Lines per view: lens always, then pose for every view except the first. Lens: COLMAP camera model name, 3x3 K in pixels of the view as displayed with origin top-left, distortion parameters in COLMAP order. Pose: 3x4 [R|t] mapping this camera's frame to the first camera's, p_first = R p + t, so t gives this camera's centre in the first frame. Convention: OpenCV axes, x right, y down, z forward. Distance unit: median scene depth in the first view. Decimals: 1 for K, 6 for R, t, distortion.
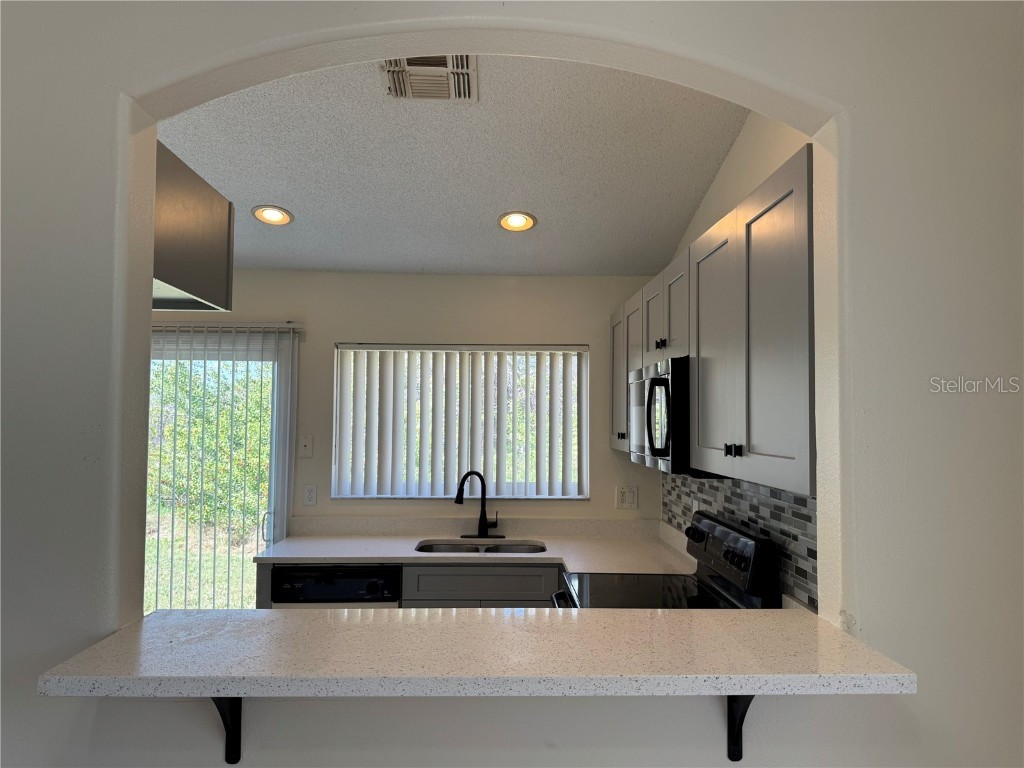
lens RADIAL K [[728.2, 0, 512.7], [0, 728.2, 385.4], [0, 0, 1]] dist [-0.001716, -0.005745]
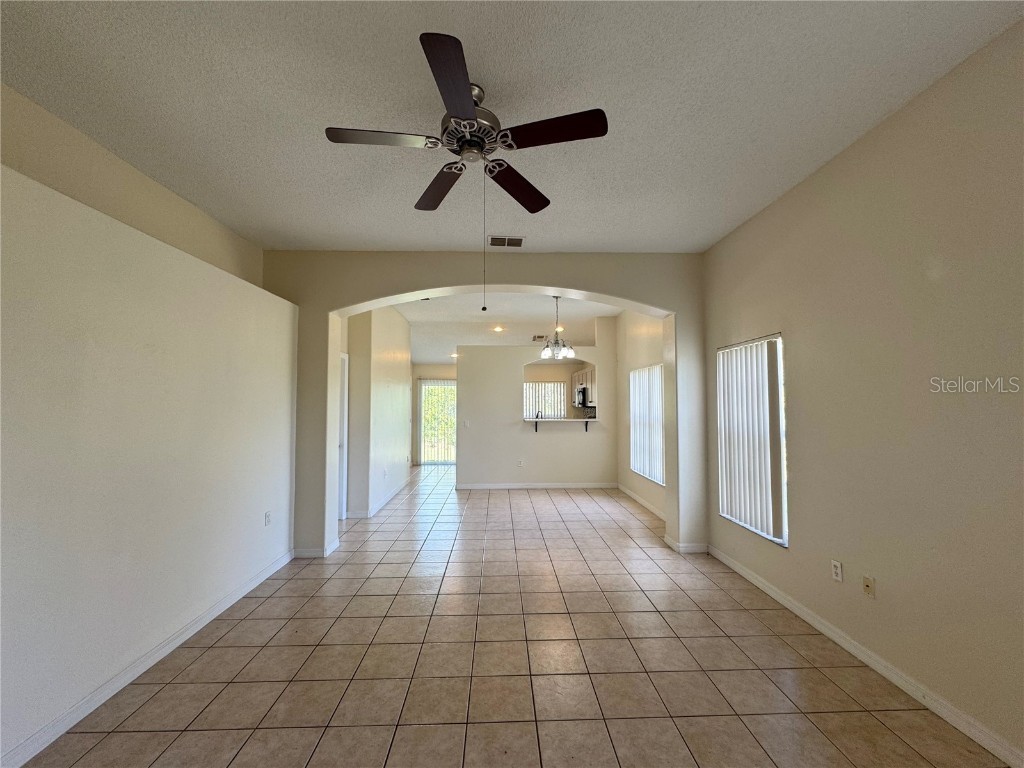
lens RADIAL K [[409.6, 0, 513.5], [0, 409.6, 382.9], [0, 0, 1]] dist [0.000014, -0.000413]
pose [[0.999810, -0.009518, 0.017038, -0.252818], [0.009450, 0.999947, 0.004034, -0.060455], [-0.017076, -0.003872, 0.999847, -1.463207]]
